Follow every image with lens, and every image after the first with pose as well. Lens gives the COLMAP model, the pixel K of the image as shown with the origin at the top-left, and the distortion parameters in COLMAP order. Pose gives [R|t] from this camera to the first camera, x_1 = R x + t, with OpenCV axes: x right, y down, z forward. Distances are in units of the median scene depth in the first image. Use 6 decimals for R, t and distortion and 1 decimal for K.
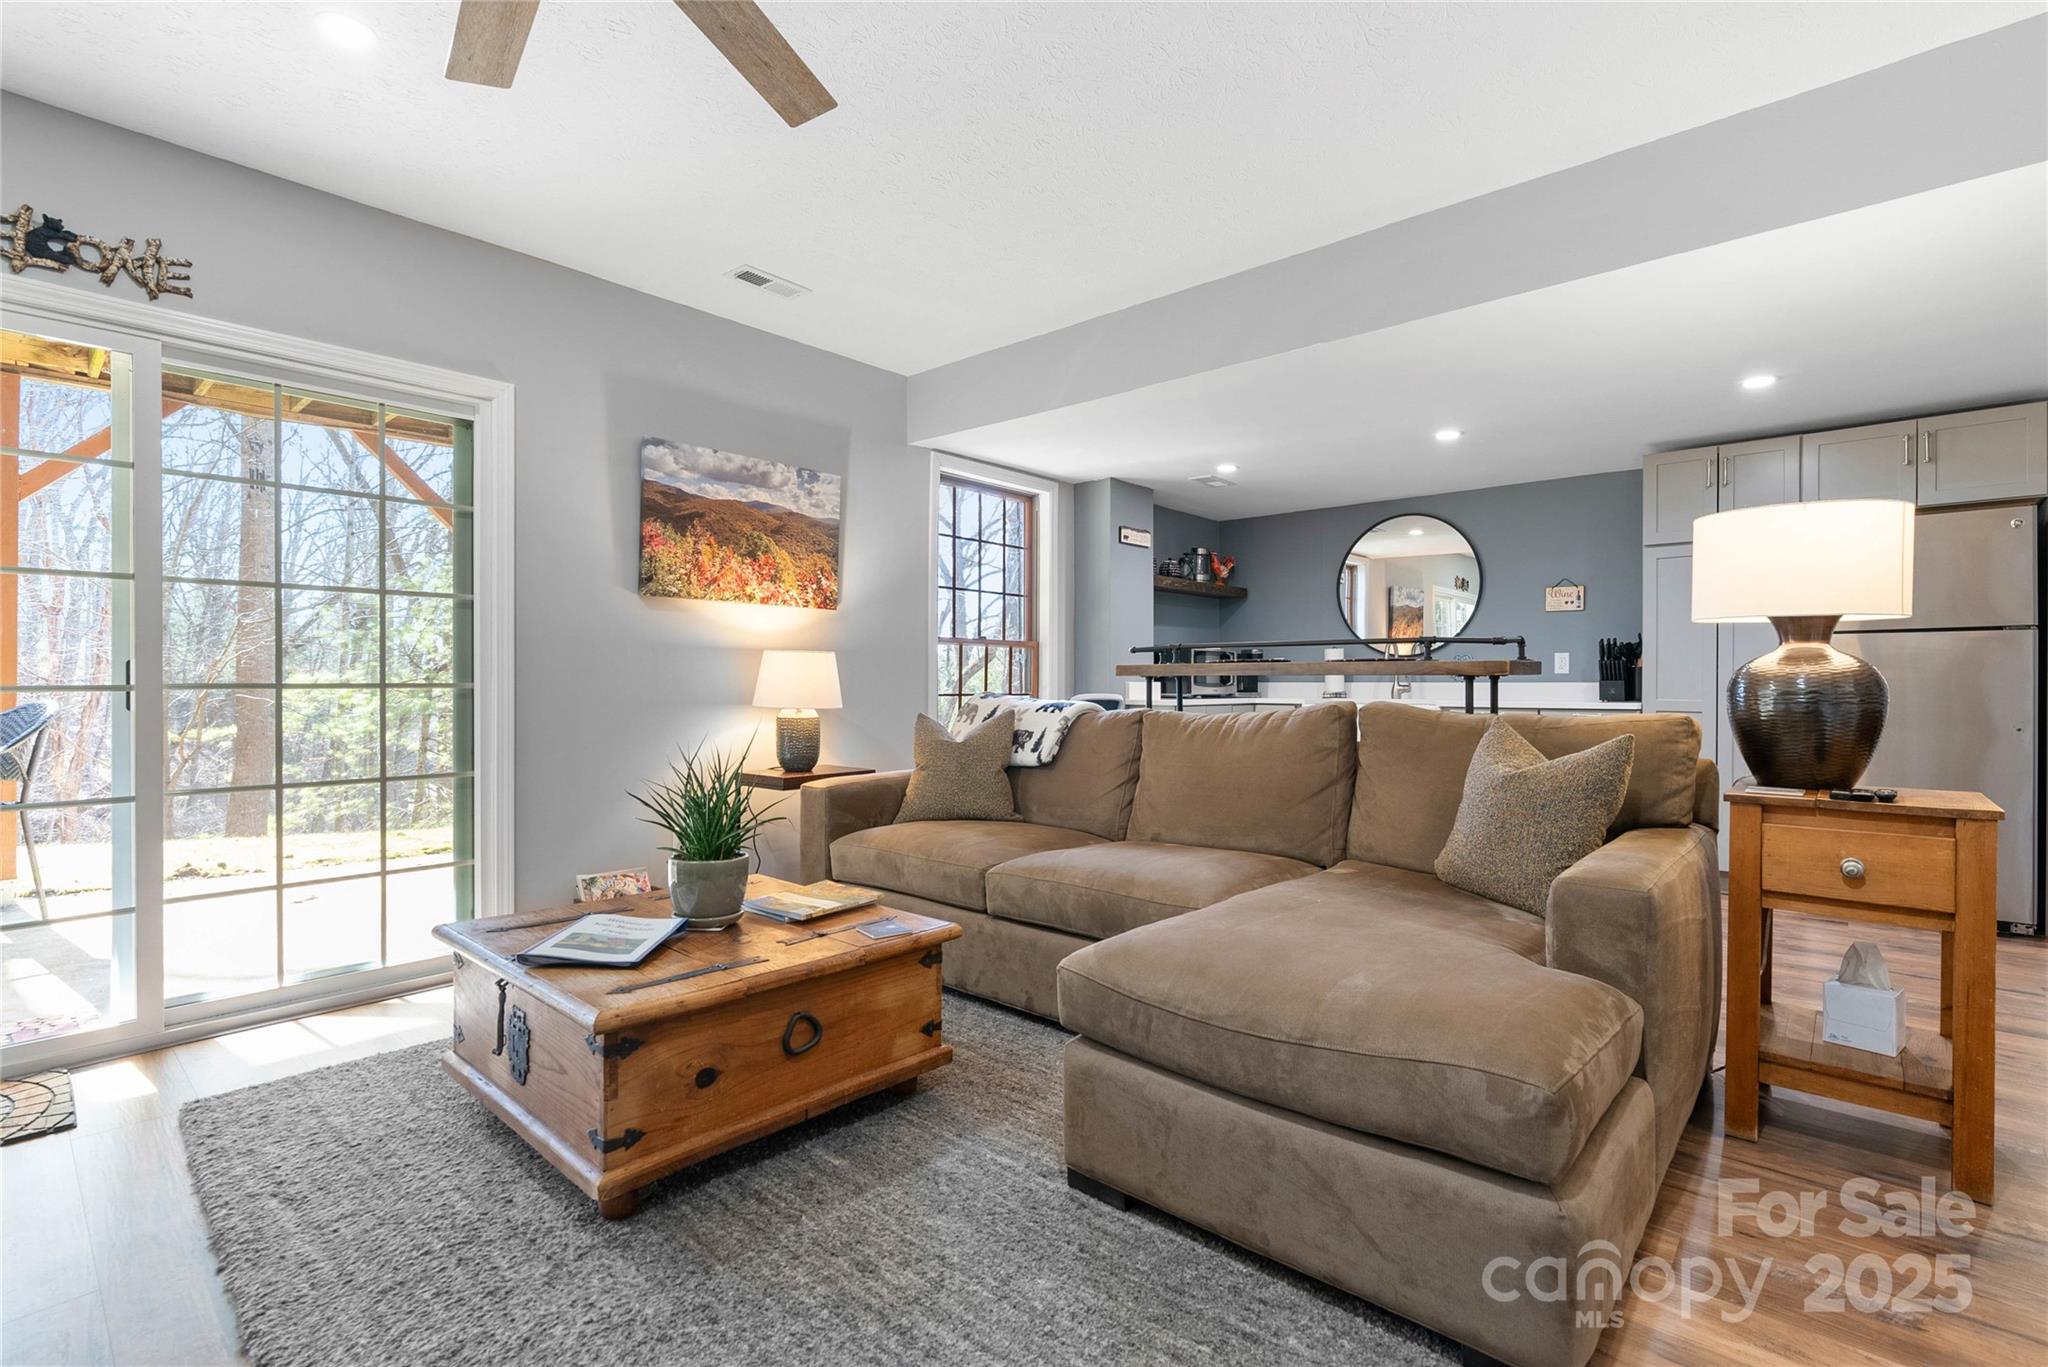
lens RADIAL K [[941.0, 0, 1024.0], [0, 941.0, 683.5], [0, 0, 1]] dist [-0.003453, -0.000016]
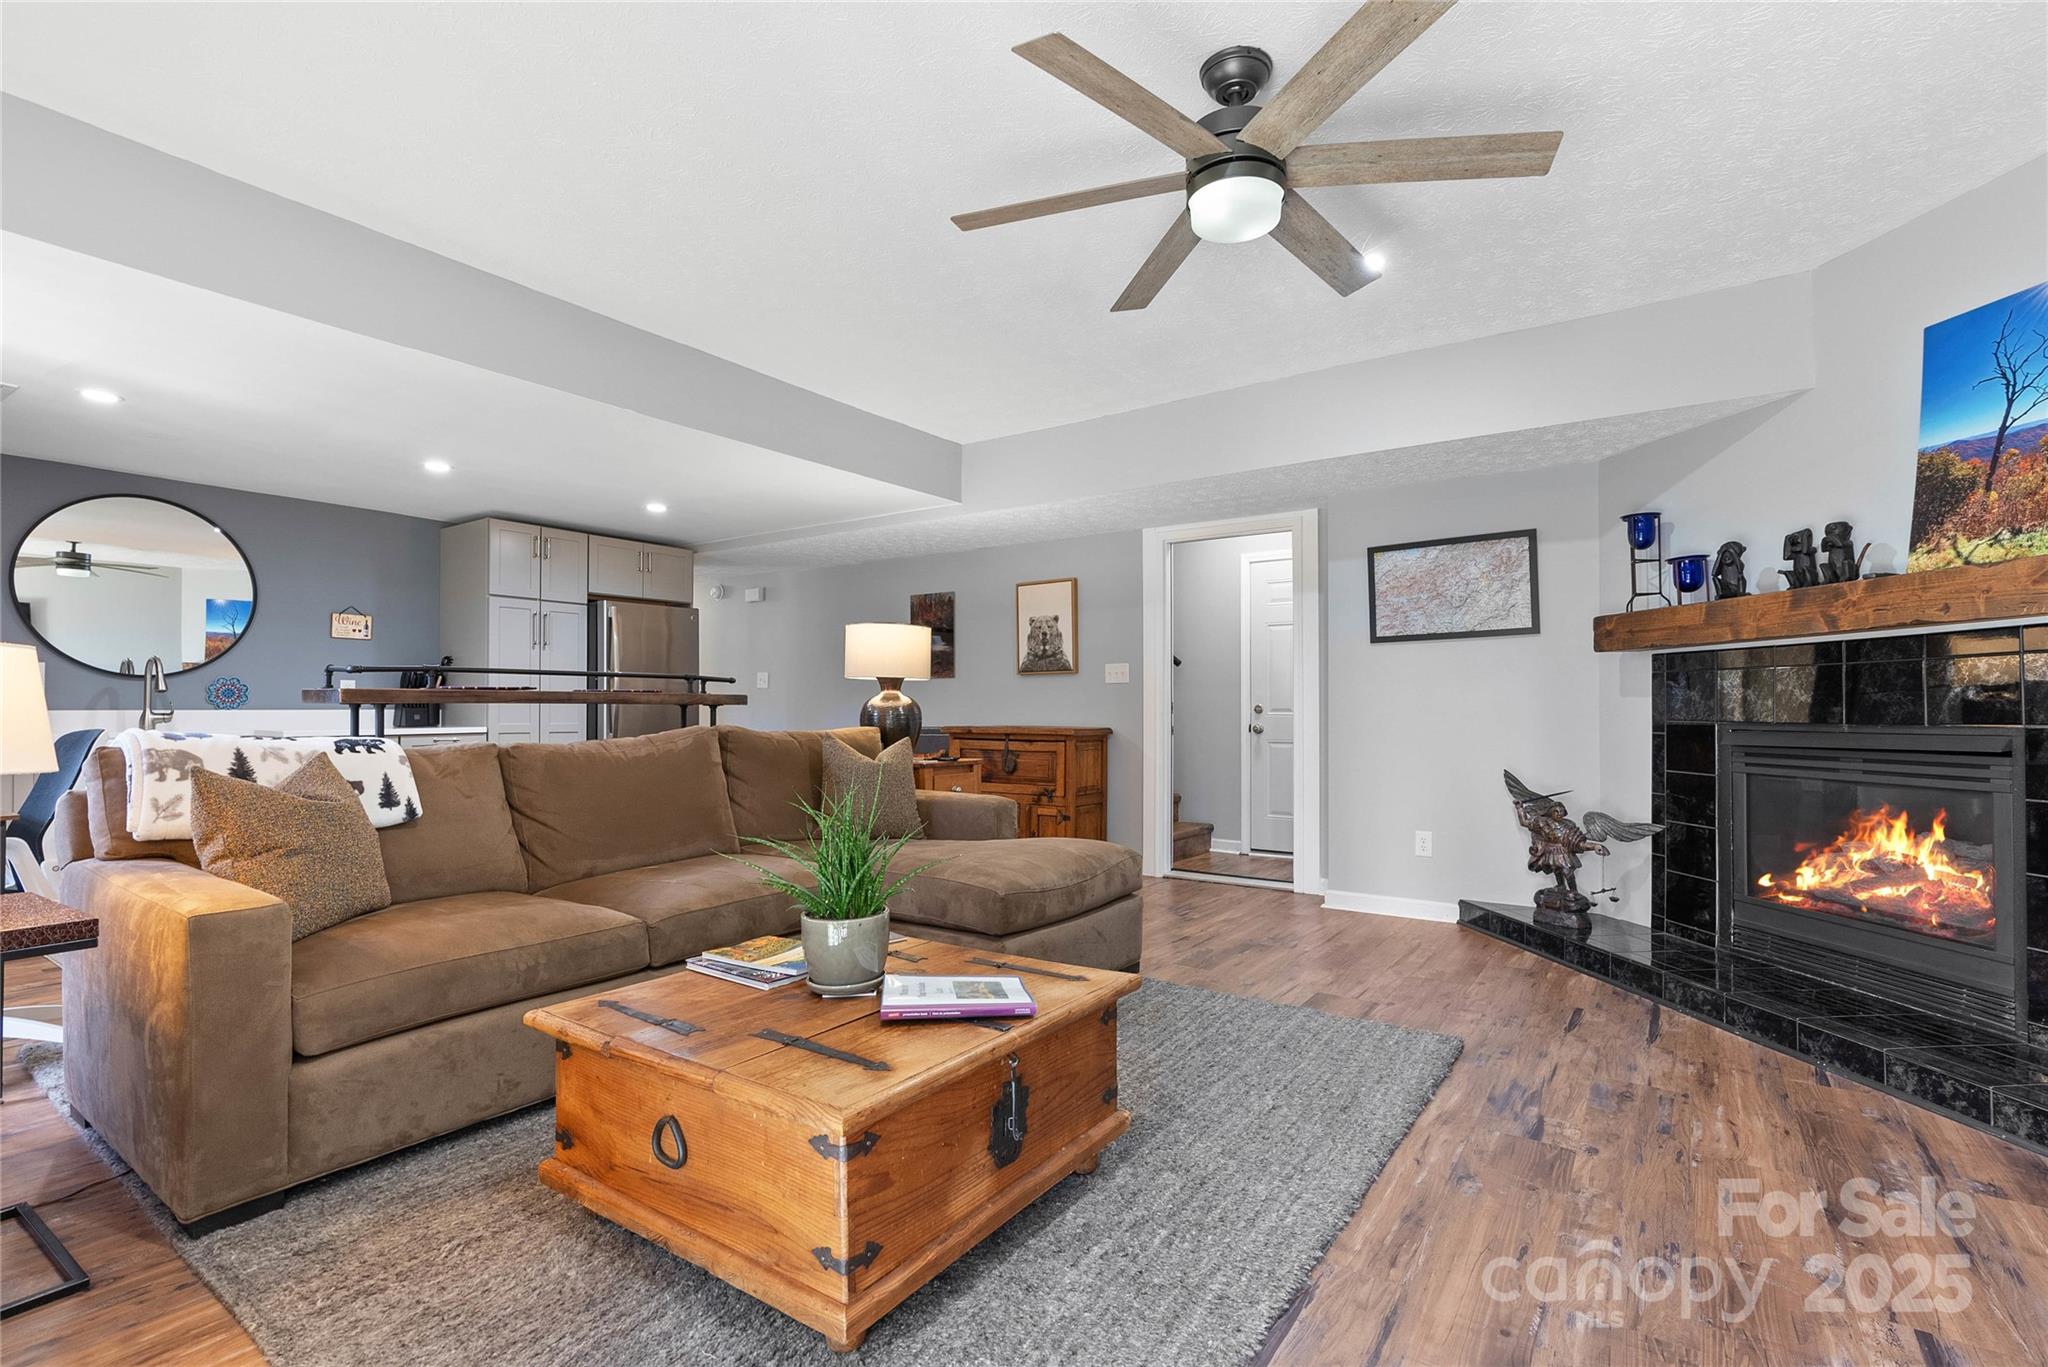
lens RADIAL K [[948.3, 0, 1024.5], [0, 948.3, 709.6], [0, 0, 1]] dist [0.000575, 0.000219]
pose [[-0.110994, -0.001326, 0.993820, -0.703150], [0.000411, 0.999999, 0.001380, -0.002866], [-0.993821, 0.000562, -0.110994, 0.533396]]
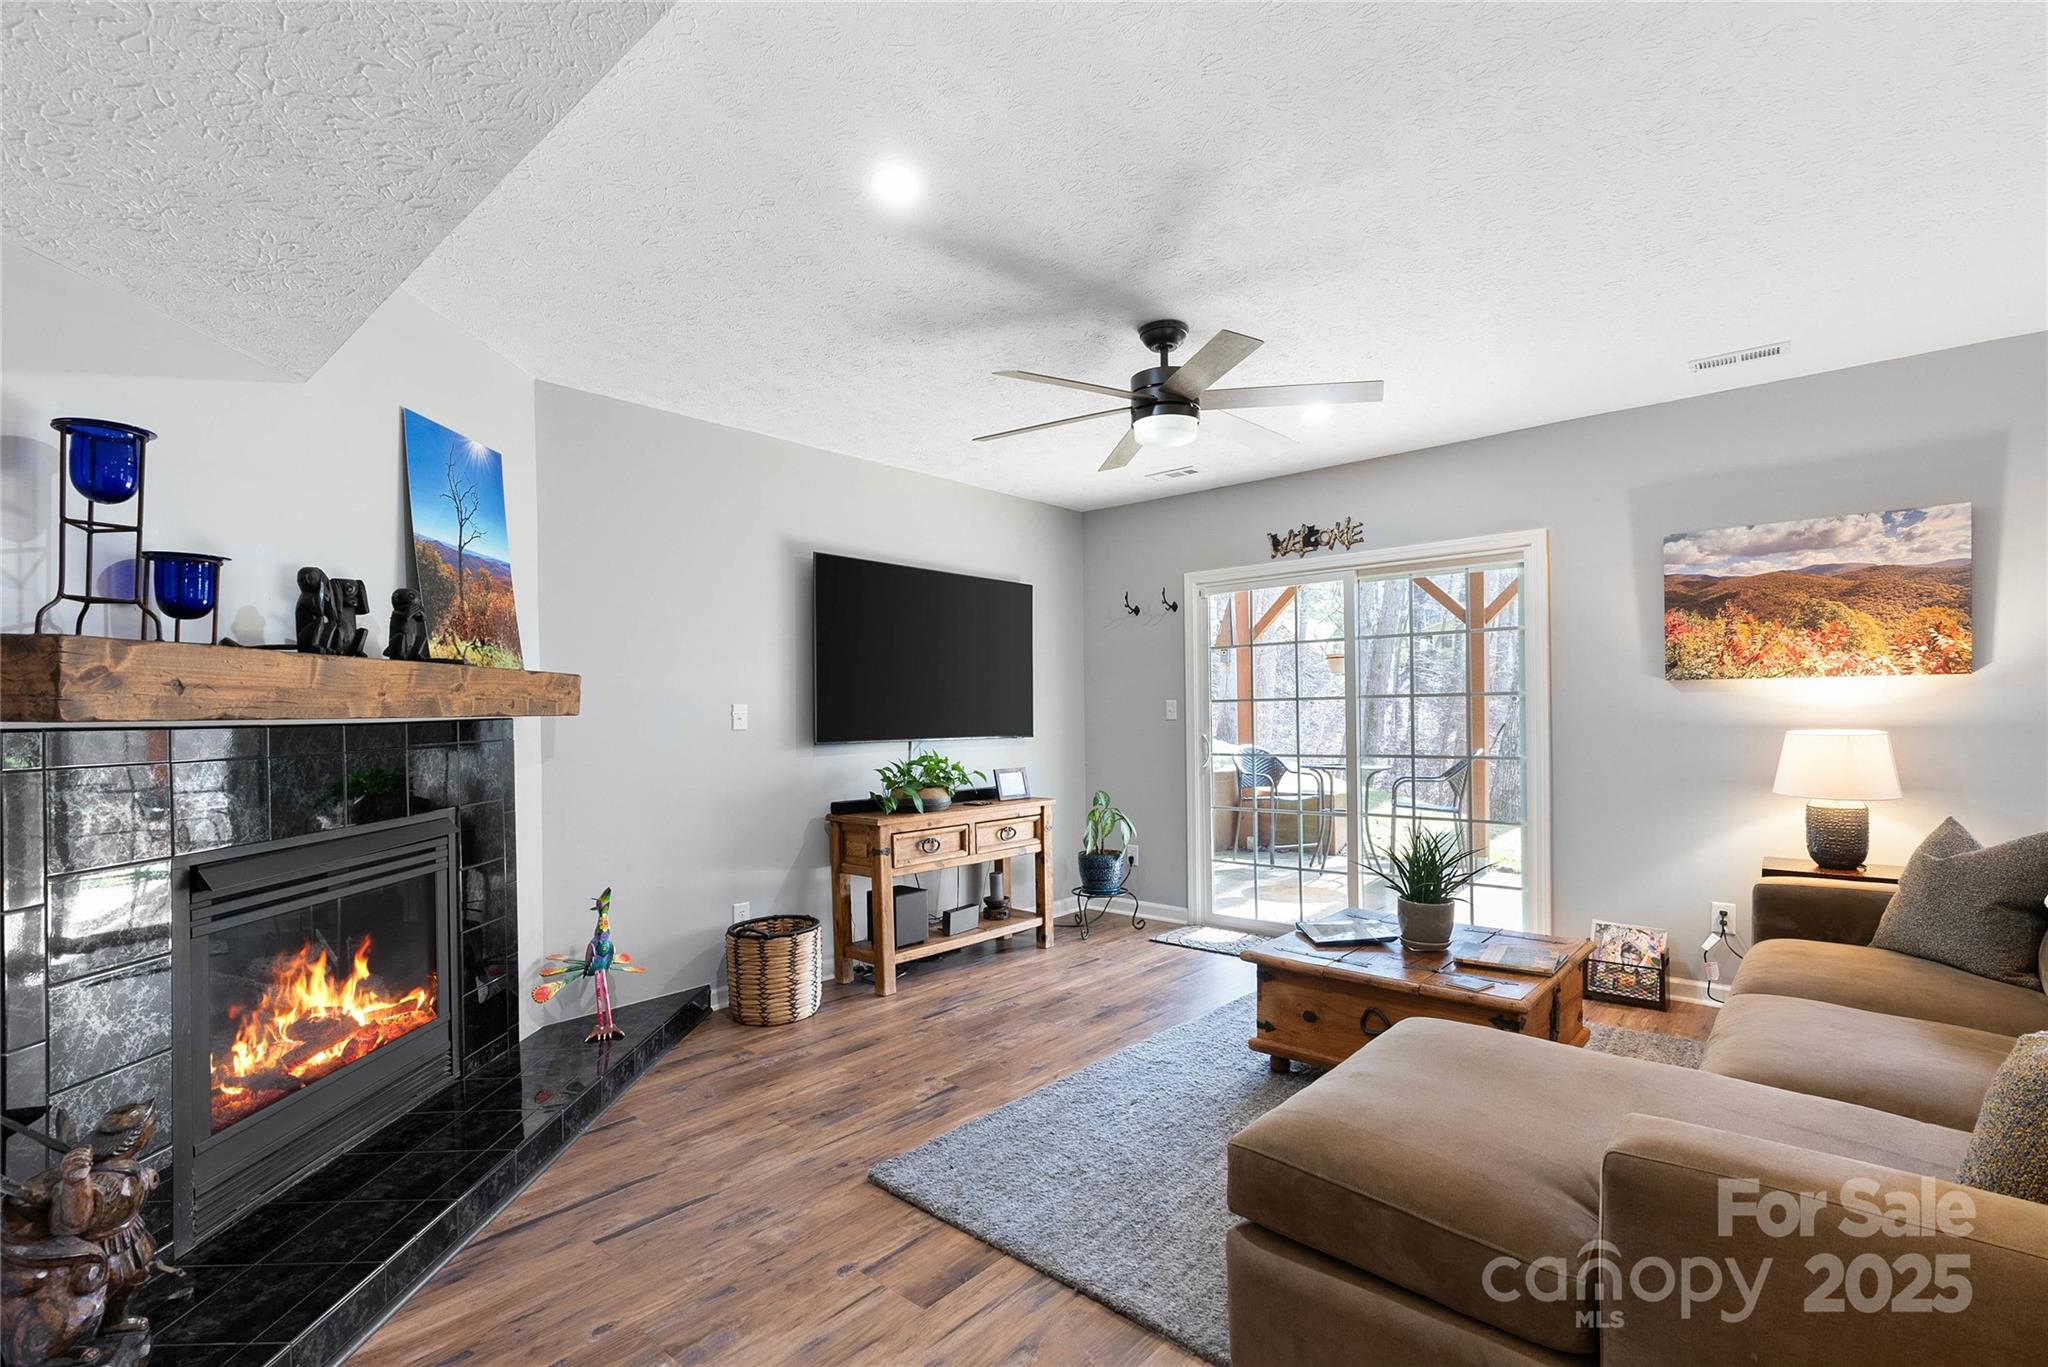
lens RADIAL K [[931.2, 0, 1026.1], [0, 931.2, 691.8], [0, 0, 1]] dist [-0.004267, -0.000152]
pose [[-0.000134, -0.021494, -0.999769, 0.617380], [0.012402, 0.999692, -0.021494, -0.060947], [0.999923, -0.012402, 0.000133, 0.231102]]
